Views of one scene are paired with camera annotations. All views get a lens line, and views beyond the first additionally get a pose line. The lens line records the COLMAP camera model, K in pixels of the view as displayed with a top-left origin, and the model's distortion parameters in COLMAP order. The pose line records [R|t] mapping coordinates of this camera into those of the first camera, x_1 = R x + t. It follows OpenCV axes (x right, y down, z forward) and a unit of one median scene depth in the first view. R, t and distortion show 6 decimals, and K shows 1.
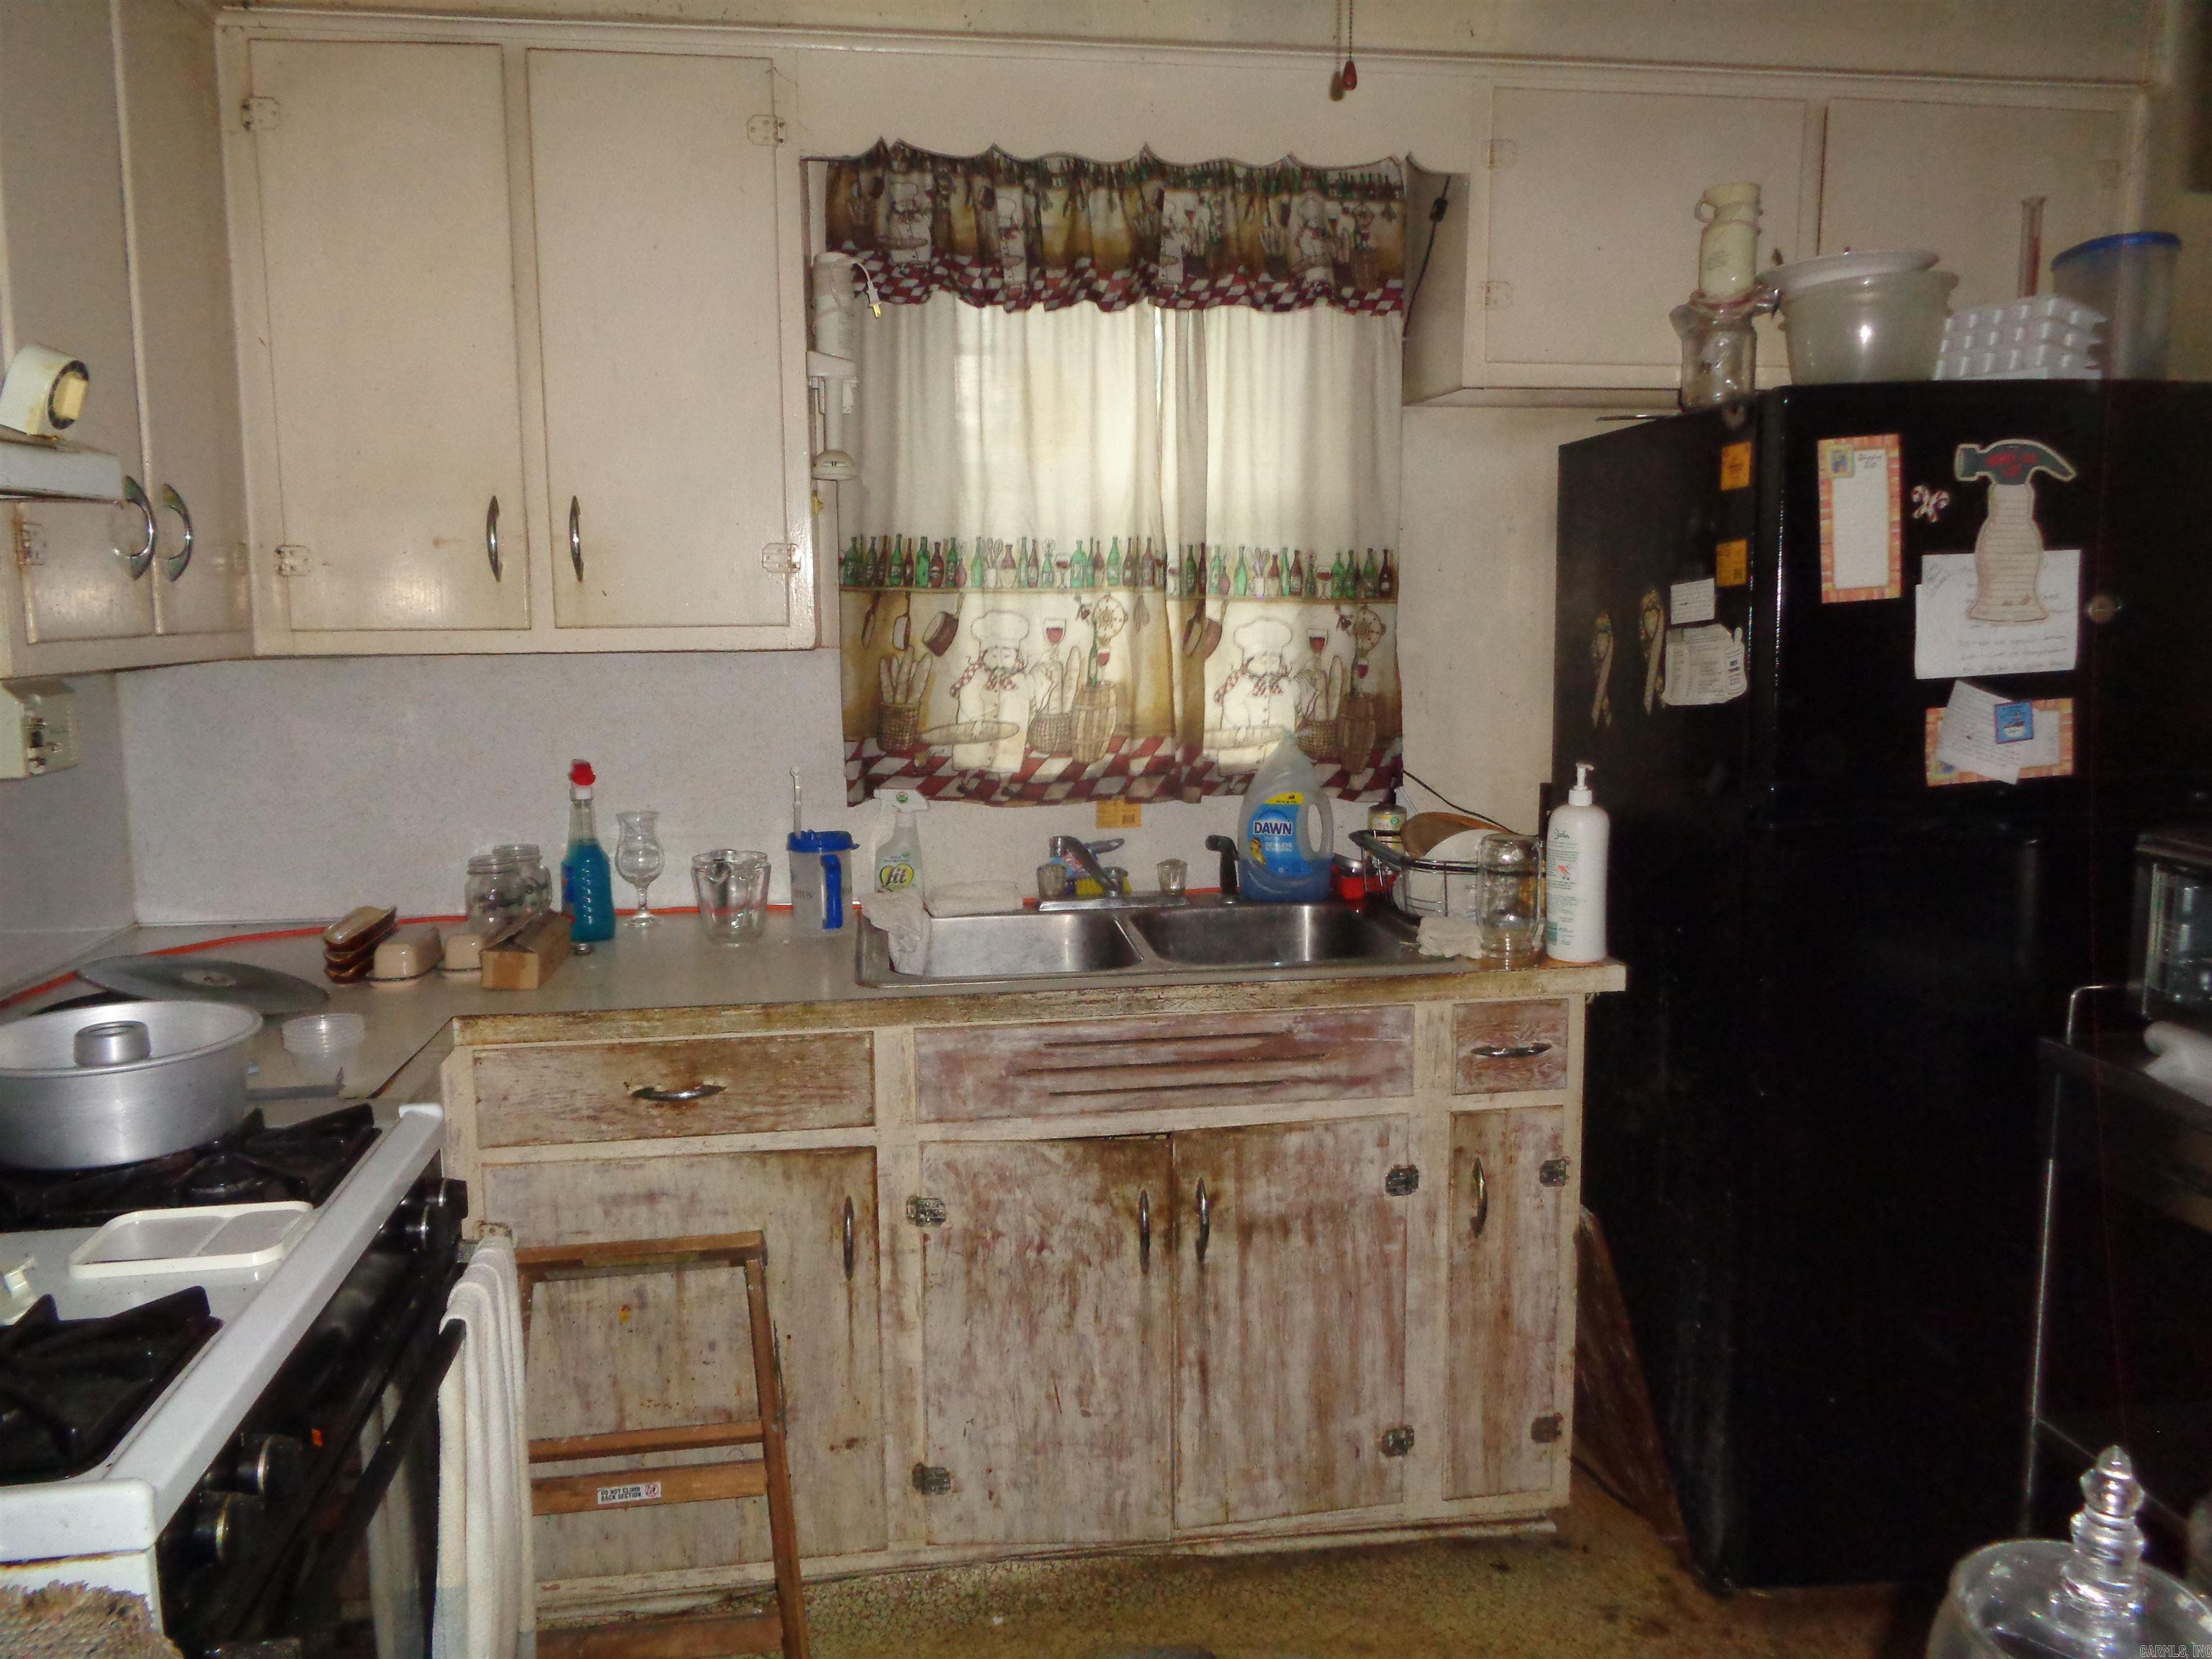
lens RADIAL K [[1729.4, 0, 1109.4], [0, 1729.4, 795.7], [0, 0, 1]] dist [0.008533, 0.116999]
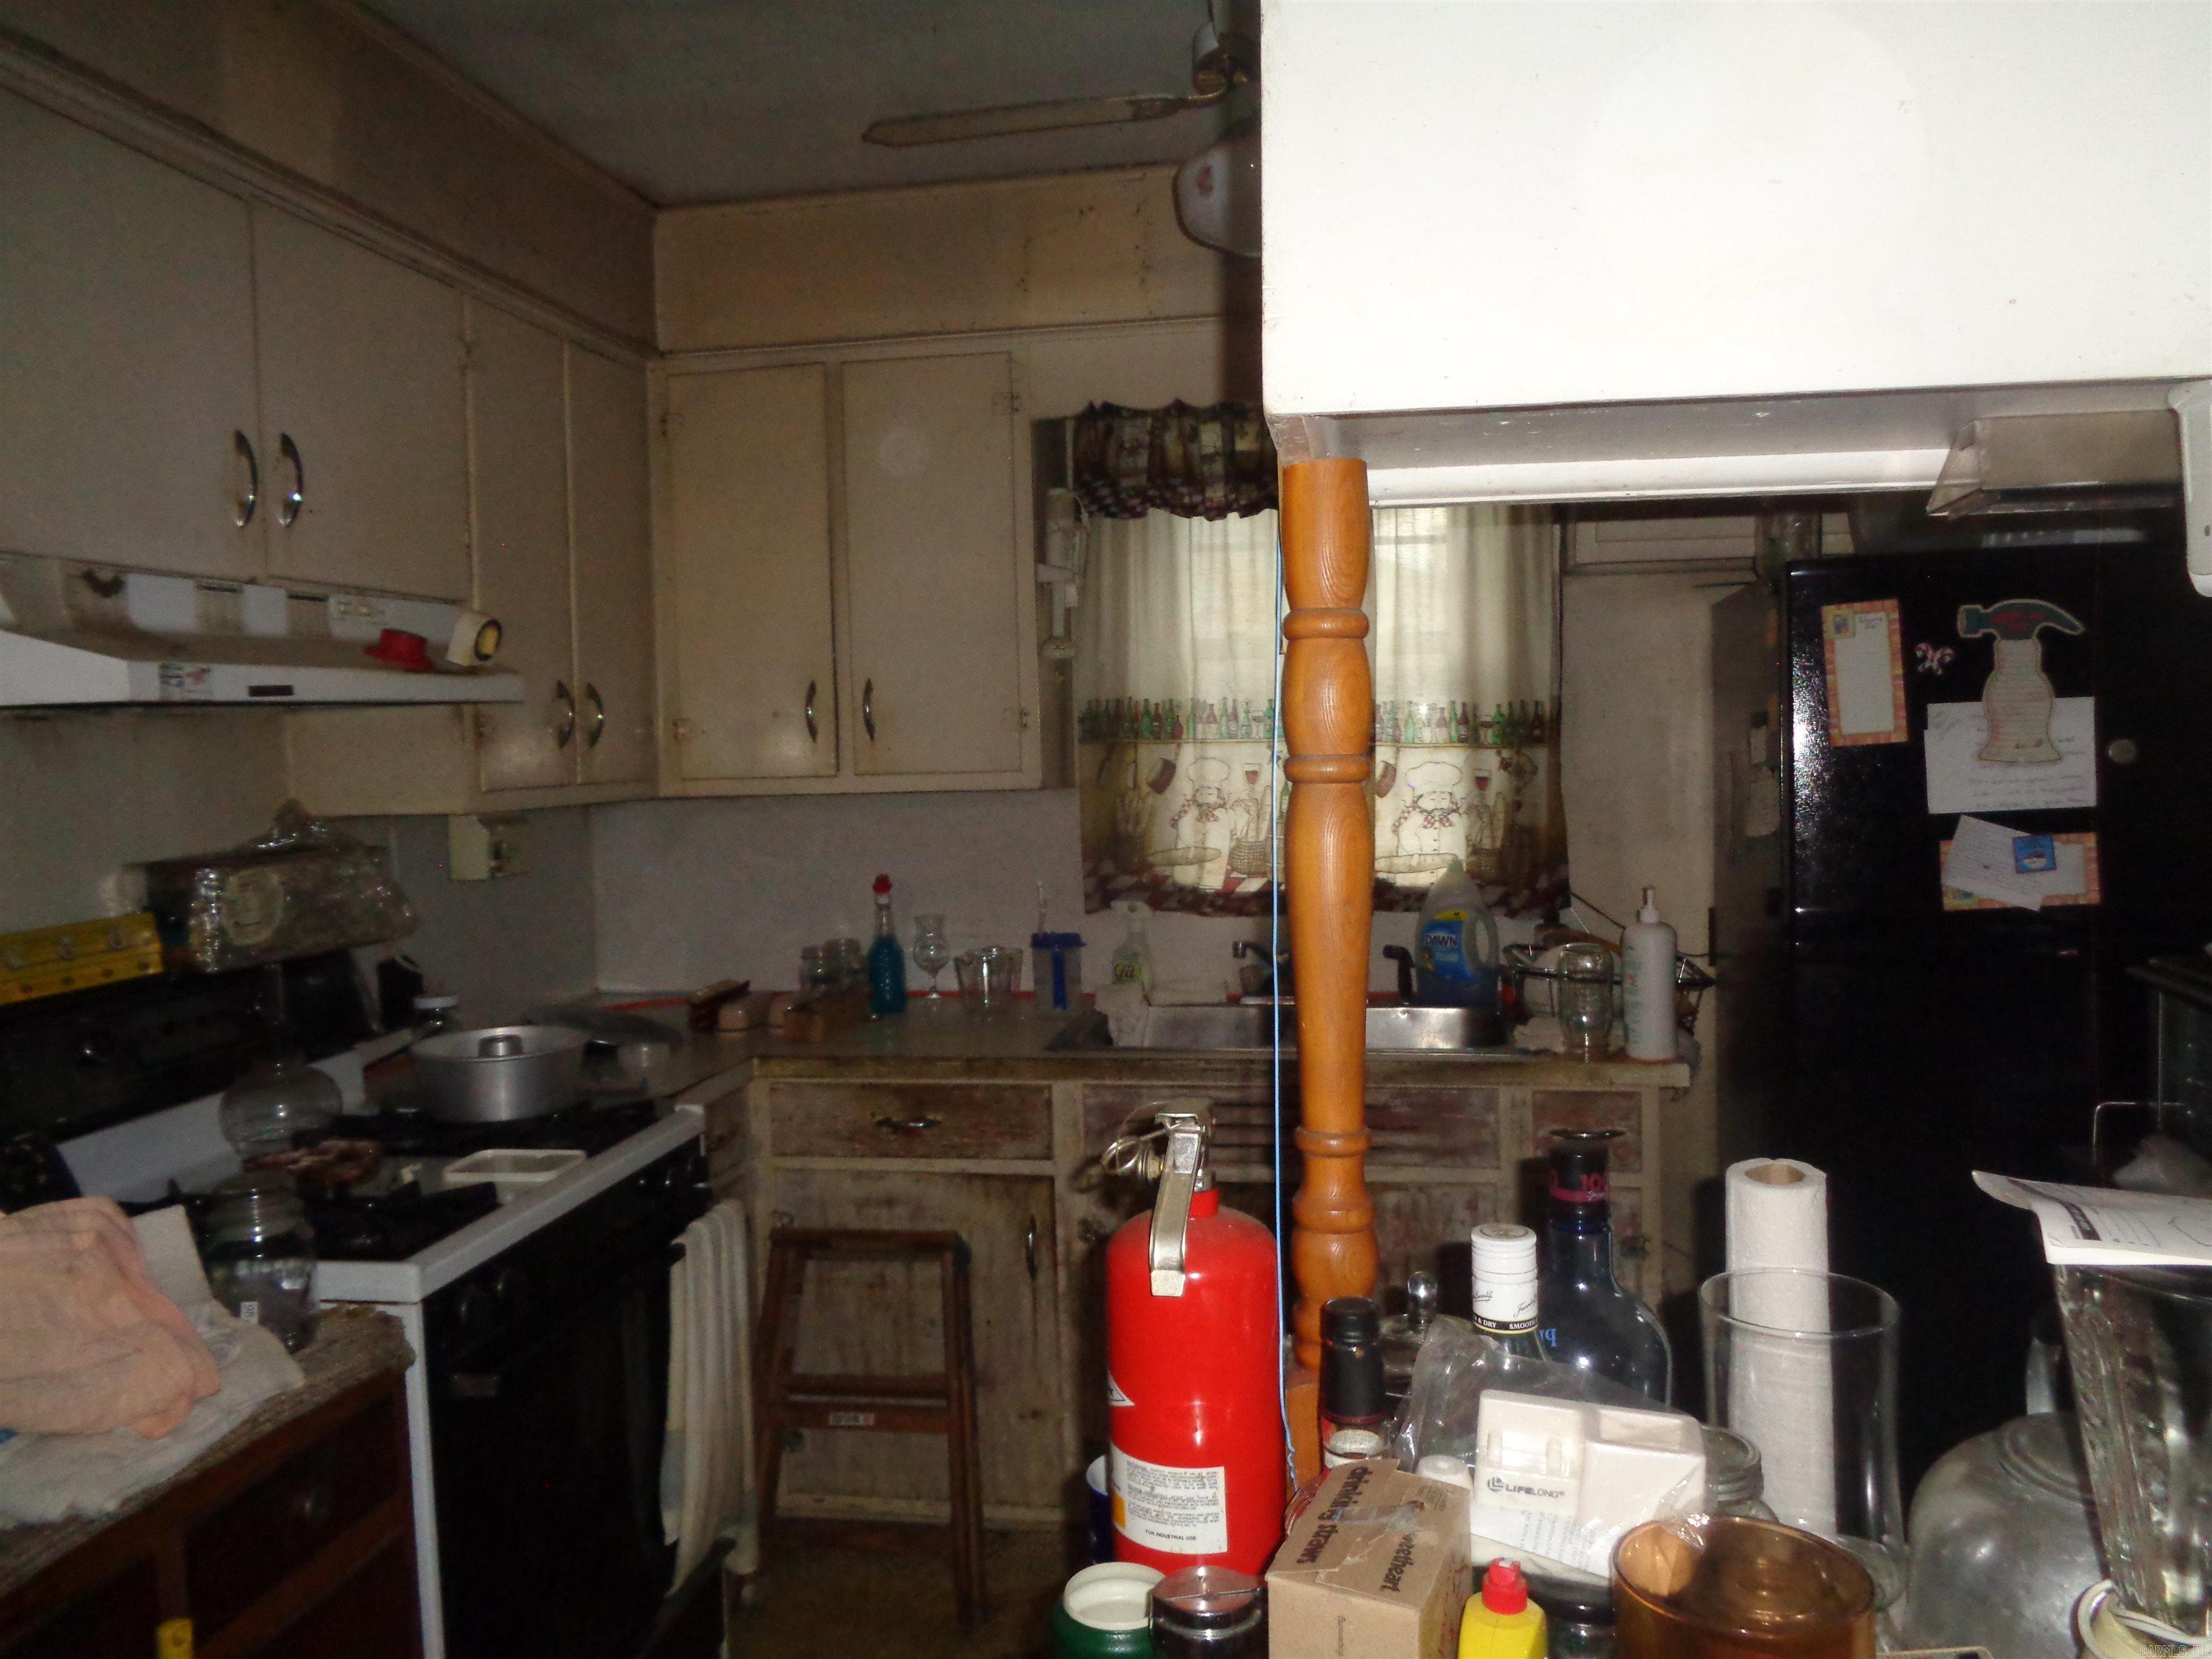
lens RADIAL K [[1725.0, 0, 1108.1], [0, 1725.0, 805.7], [0, 0, 1]] dist [0.070917, 0.006917]
pose [[0.949019, -0.000934, -0.315217, 0.293632], [-0.021619, 0.997448, -0.068044, 0.014310], [0.314477, 0.071390, 0.946577, -0.210753]]
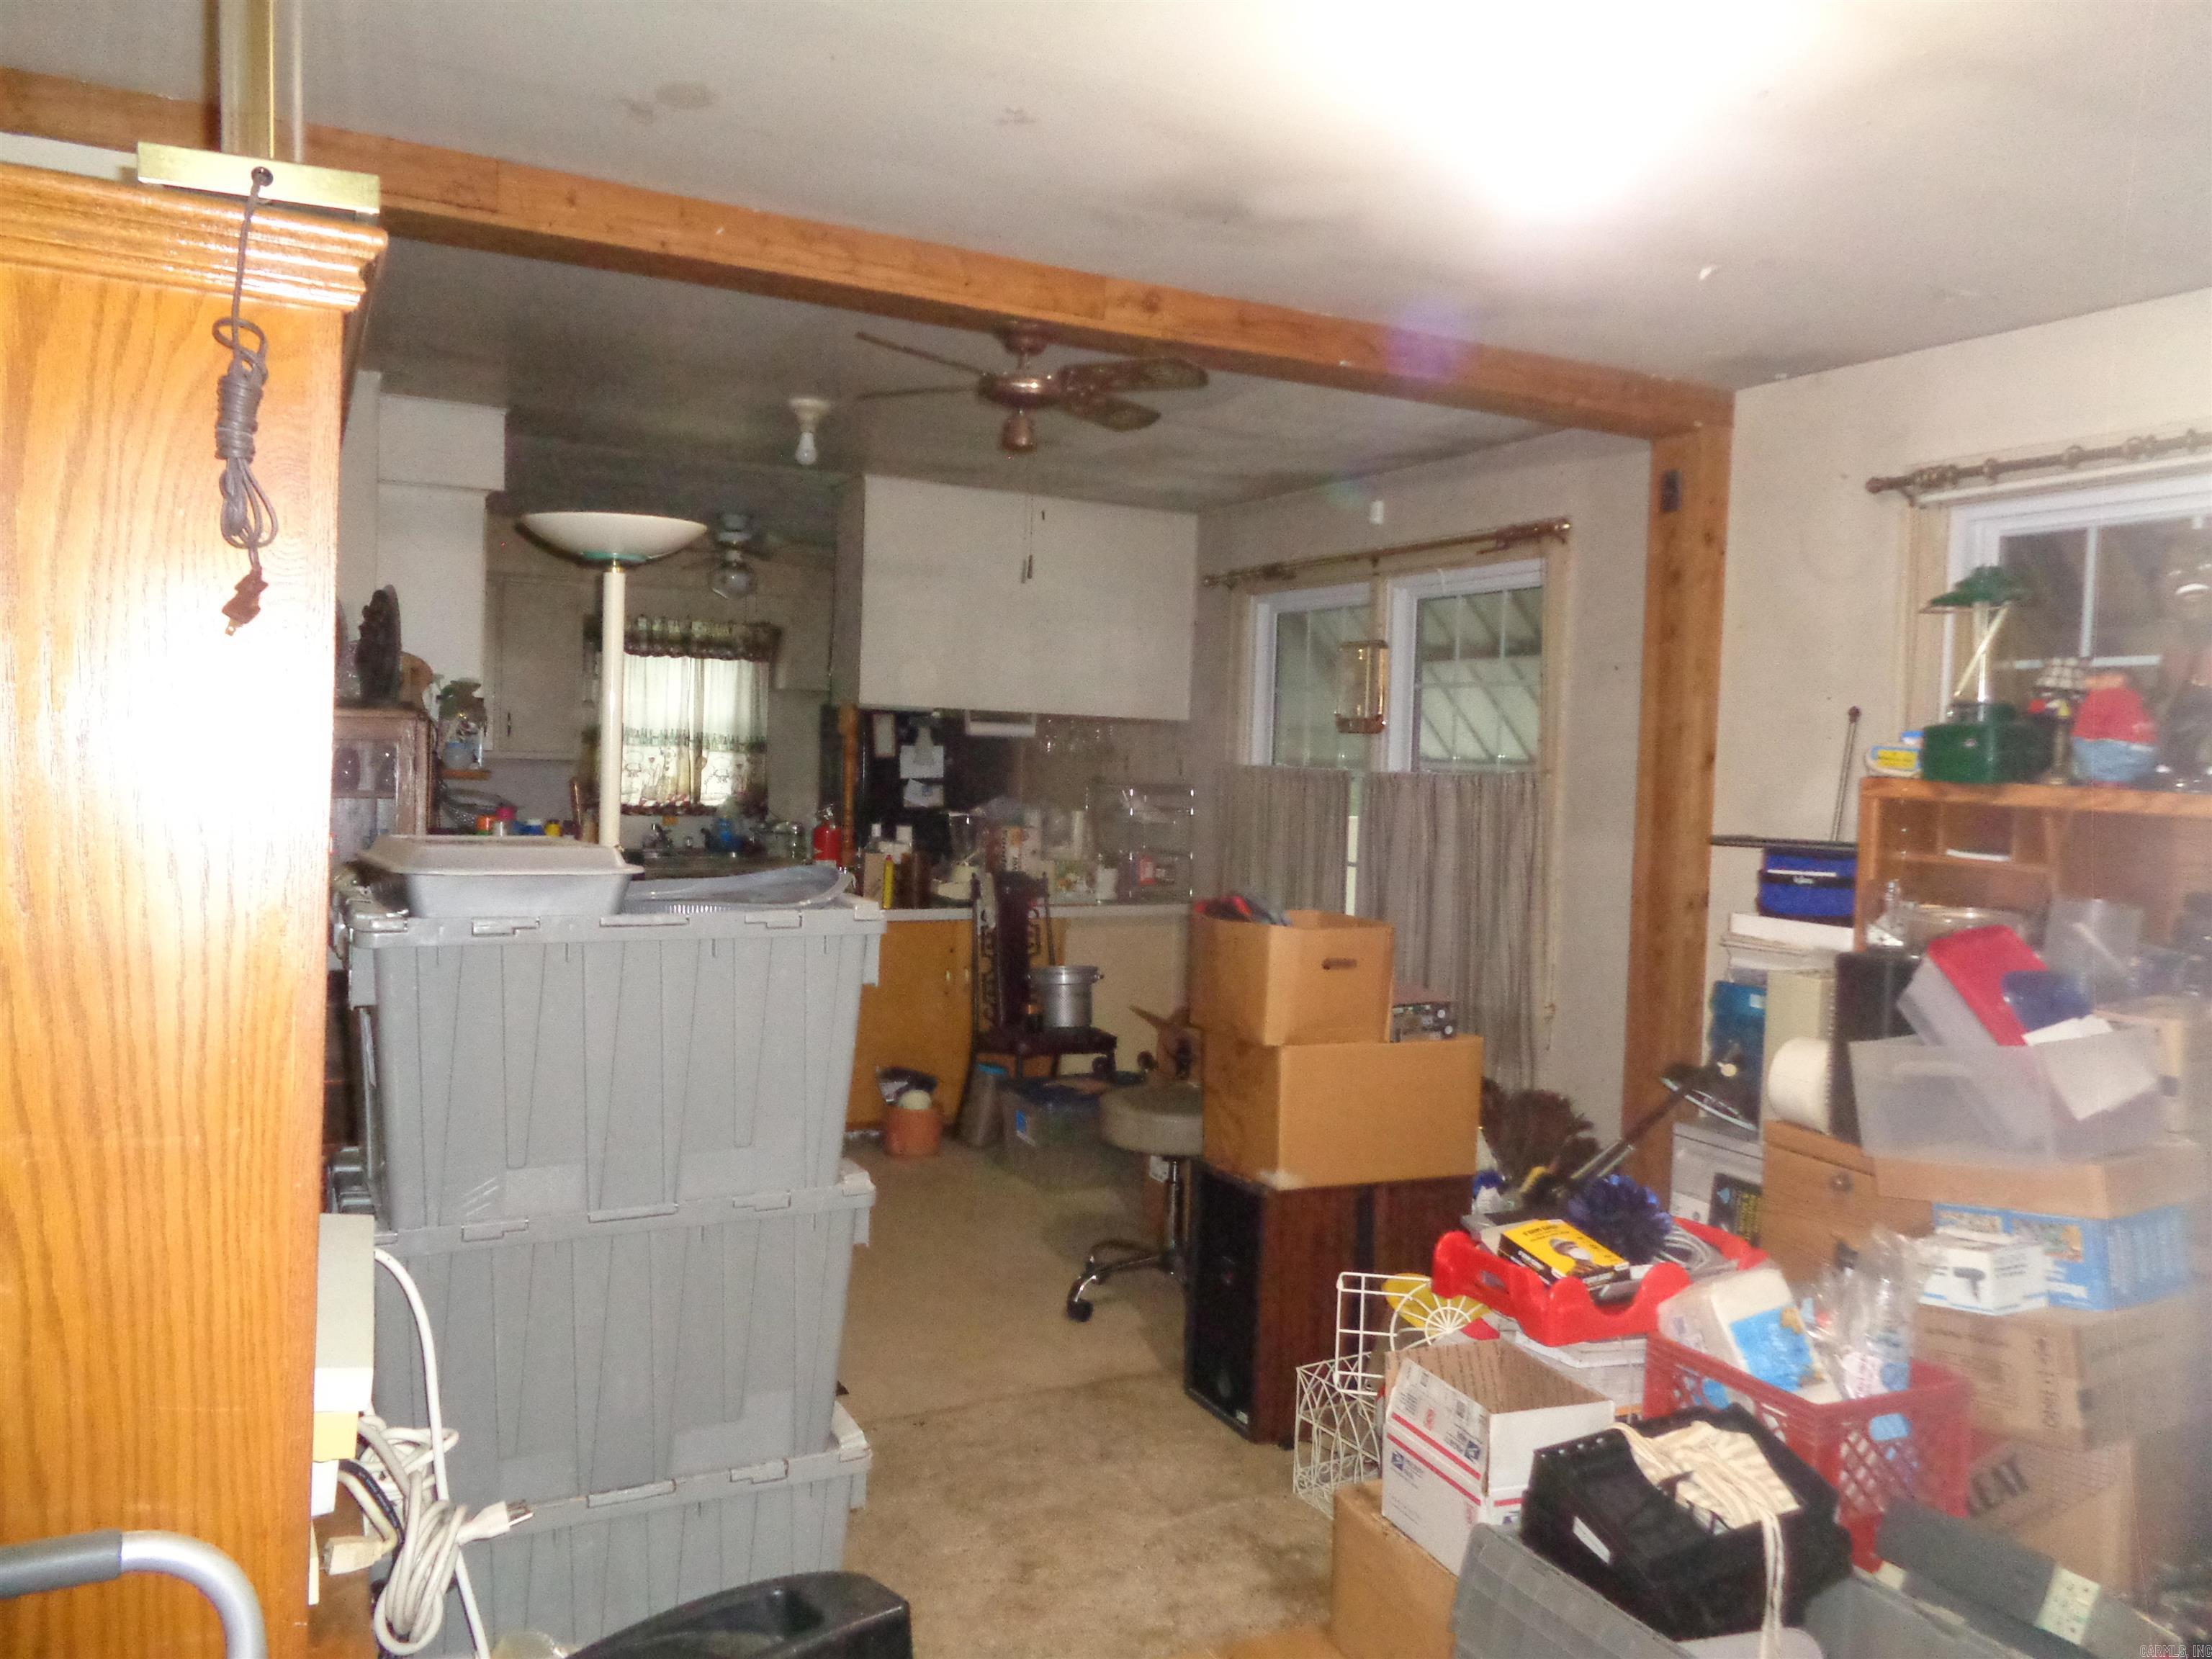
lens RADIAL K [[1652.3, 0, 1099.5], [0, 1652.3, 801.5], [0, 0, 1]] dist [-0.007810, 0.004694]
pose [[0.946599, 0.027257, 0.321260, -0.249176], [0.001501, 0.996037, -0.088932, 0.274633], [-0.322411, 0.084665, 0.942806, -2.280580]]
